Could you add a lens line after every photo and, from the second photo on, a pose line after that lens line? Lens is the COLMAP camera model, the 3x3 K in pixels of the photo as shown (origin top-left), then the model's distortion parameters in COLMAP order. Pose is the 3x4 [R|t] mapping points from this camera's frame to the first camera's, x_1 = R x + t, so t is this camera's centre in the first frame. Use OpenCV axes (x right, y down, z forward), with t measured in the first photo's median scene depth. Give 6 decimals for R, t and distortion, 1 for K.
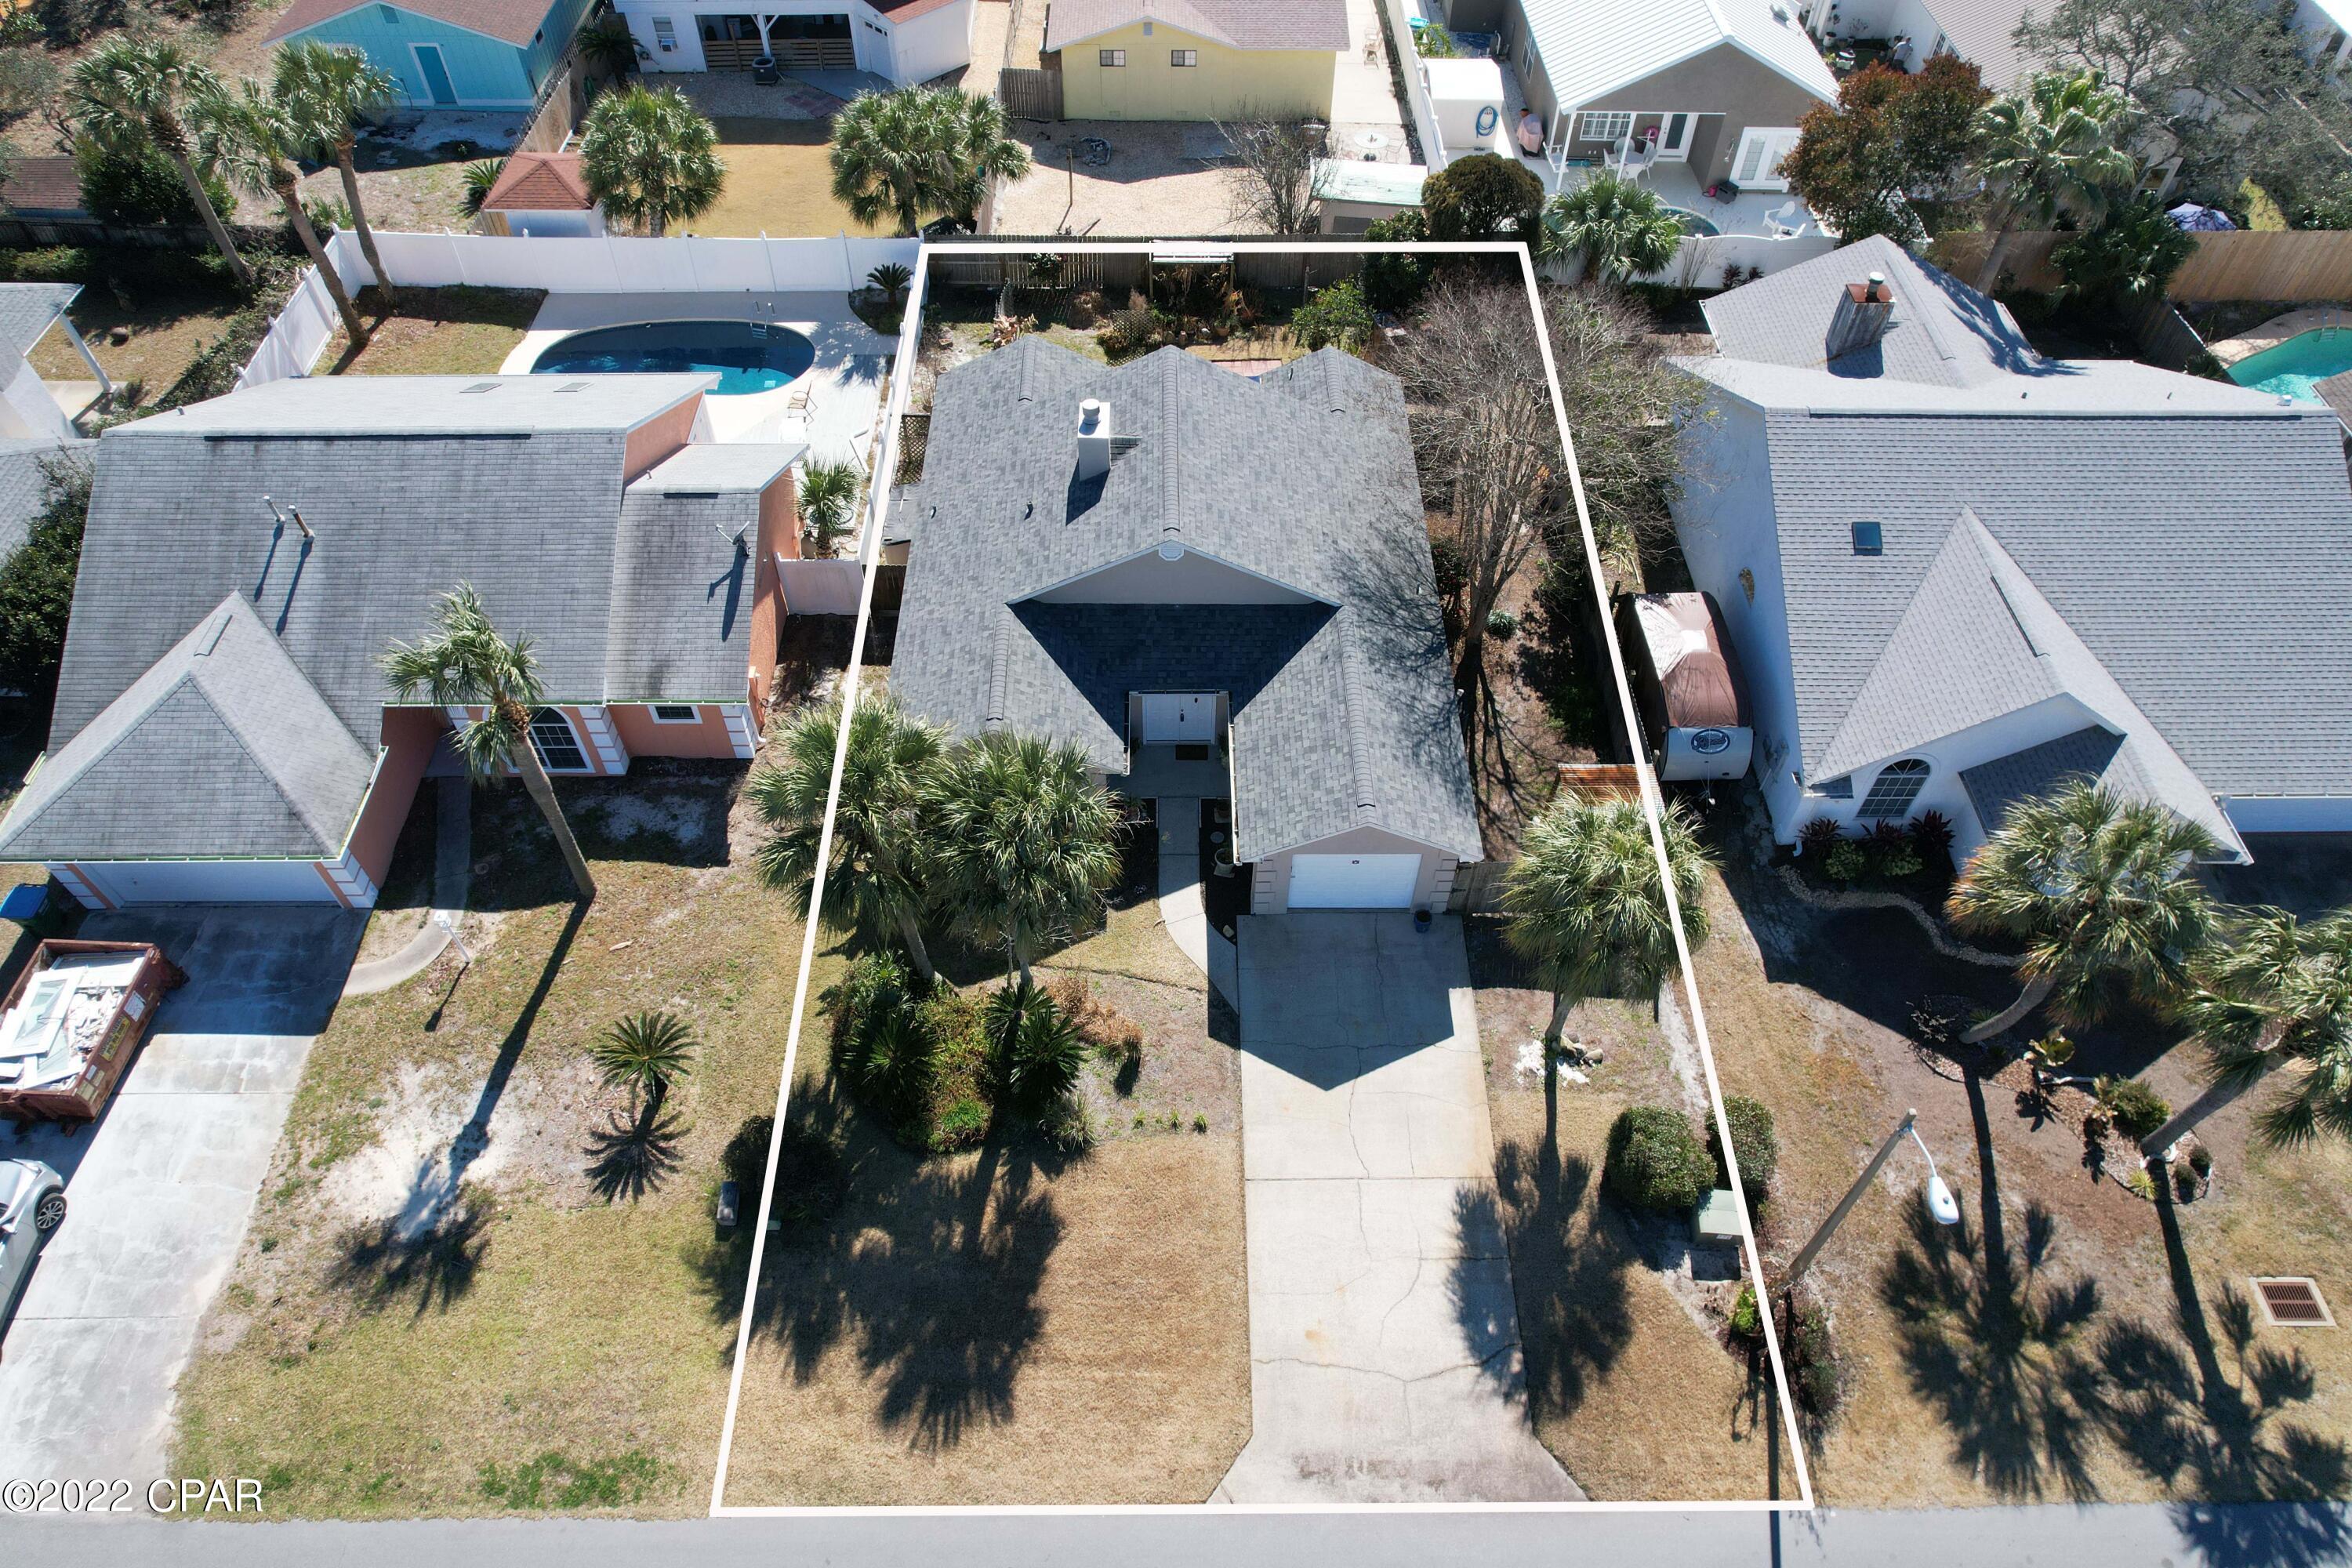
lens RADIAL K [[1501.7, 0, 1170.6], [0, 1501.7, 778.6], [0, 0, 1]] dist [-0.055198, 0.041692]
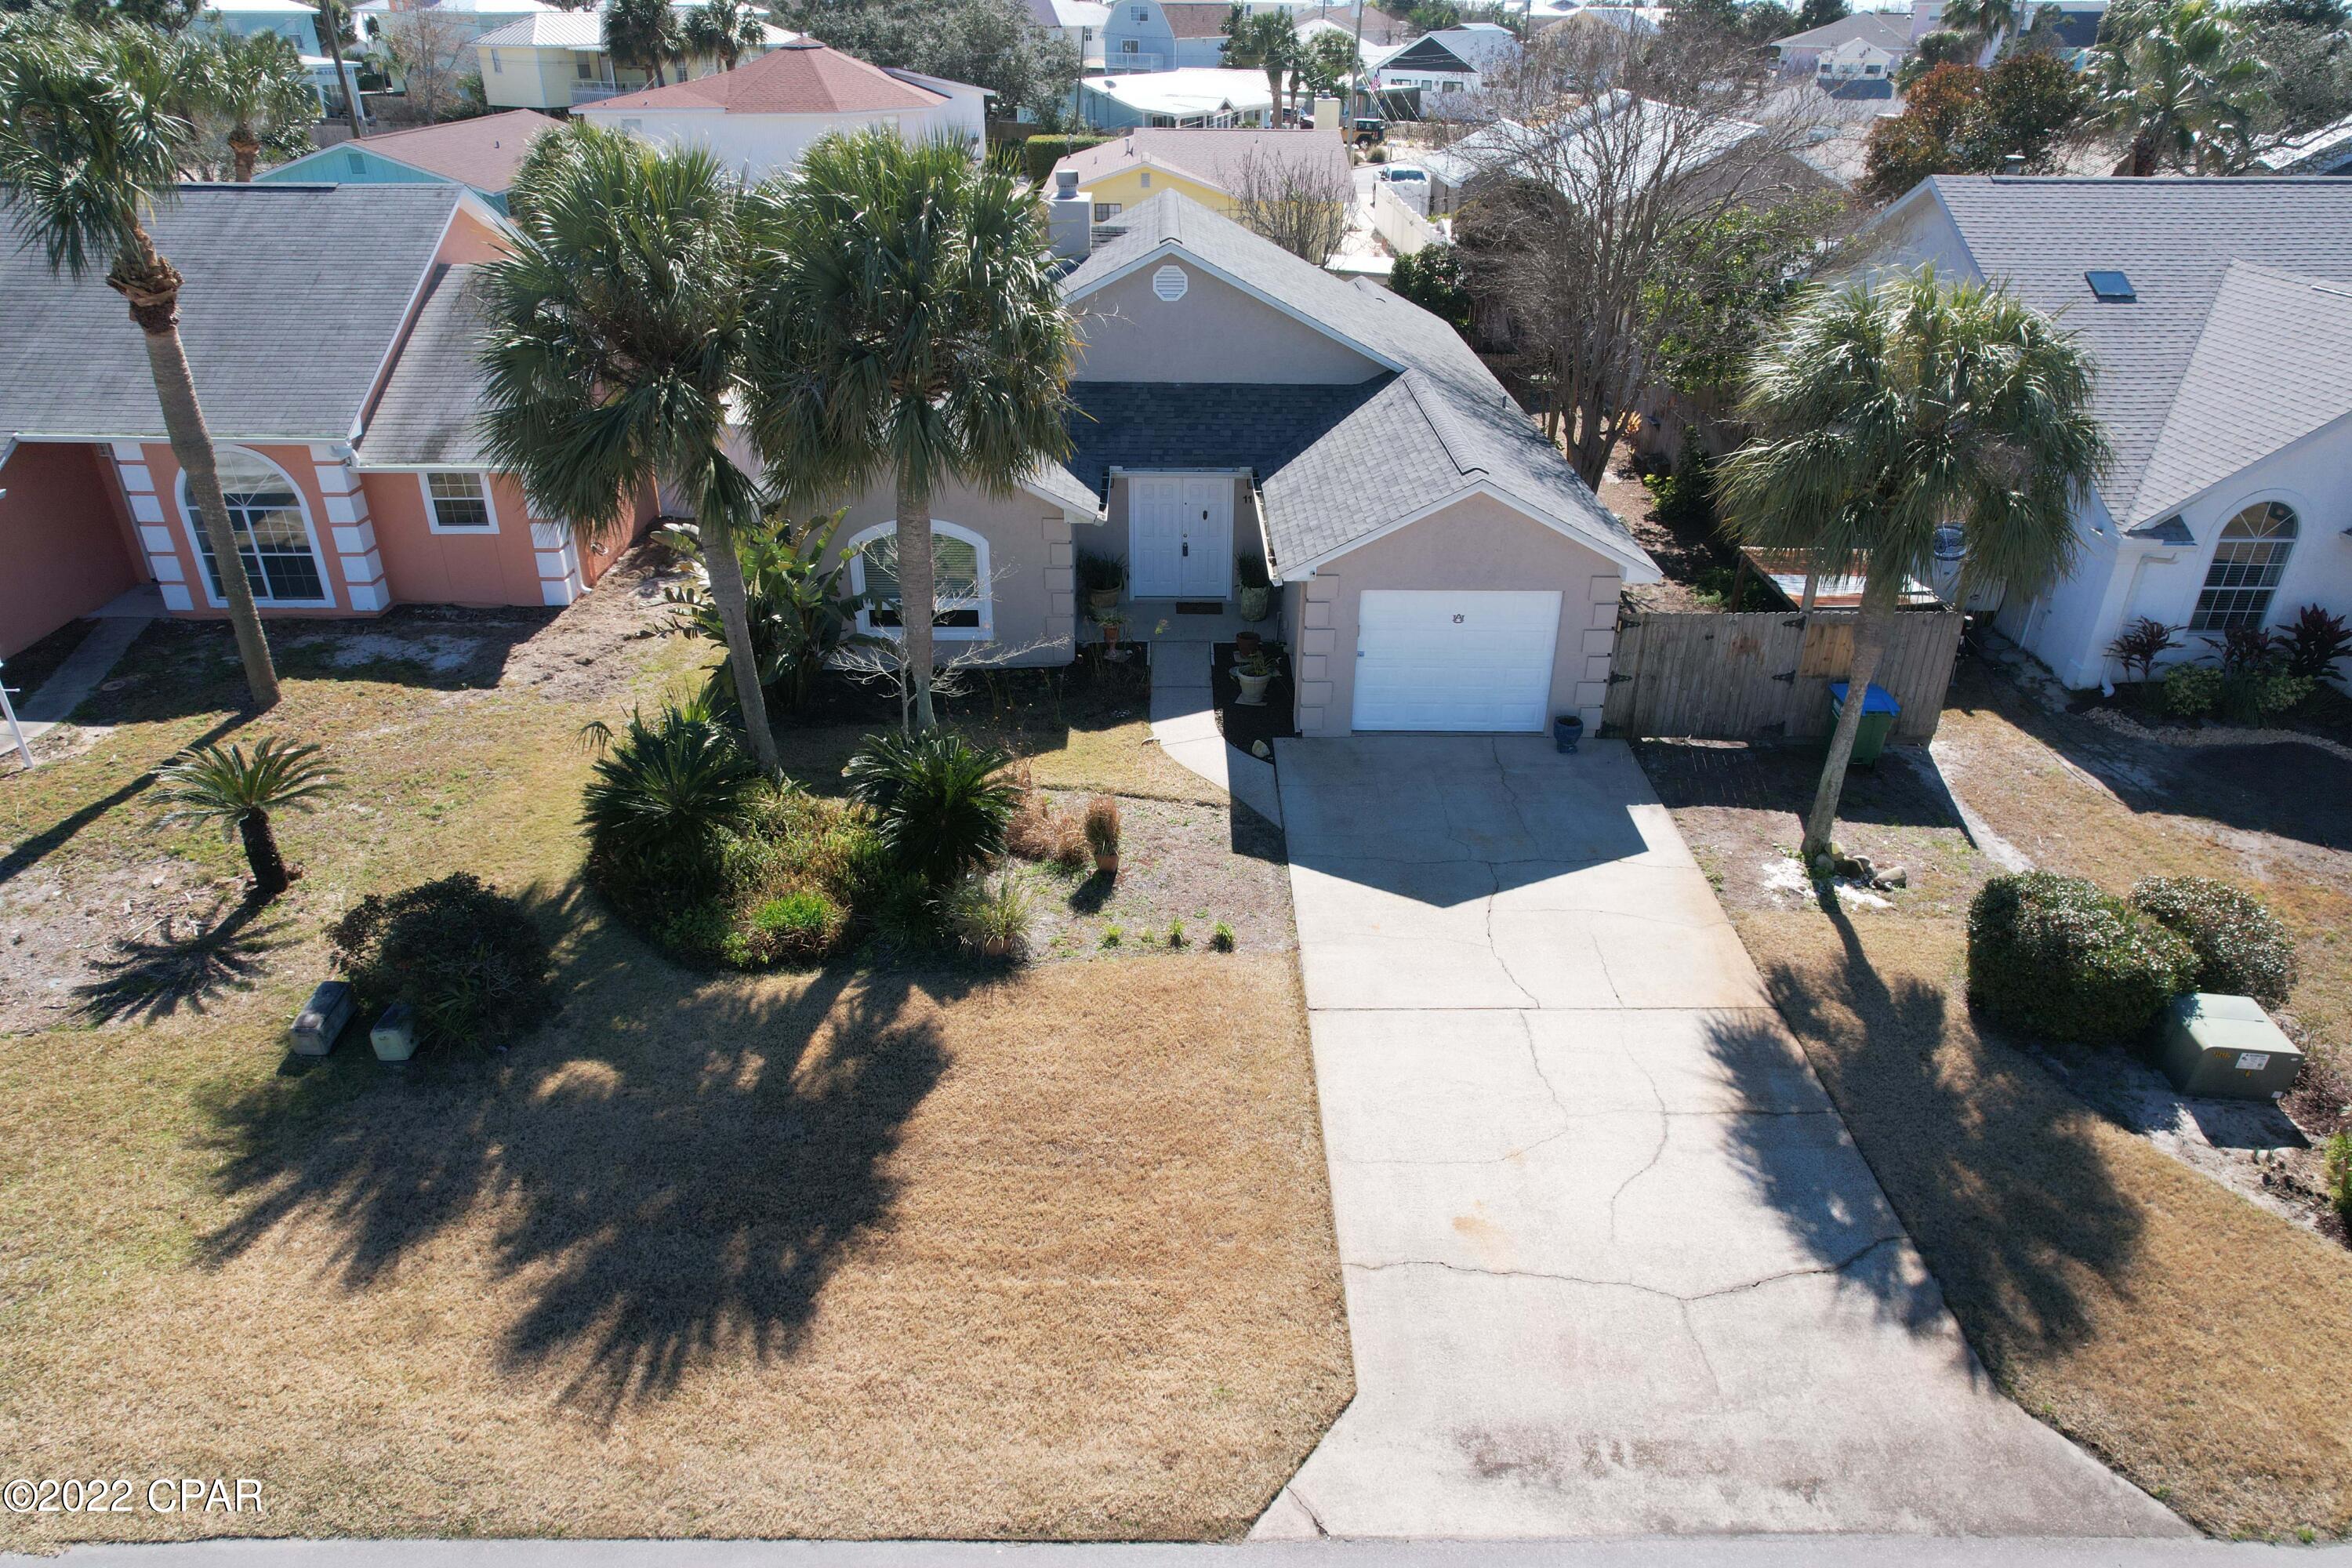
lens RADIAL K [[1501.7, 0, 1173.5], [0, 1501.7, 763.9], [0, 0, 1]] dist [-0.055198, 0.041692]
pose [[0.999993, 0.001915, 0.003094, 0.000073], [-0.000634, 0.928965, -0.370167, 0.384256], [-0.003583, 0.370163, 0.928960, 0.471519]]
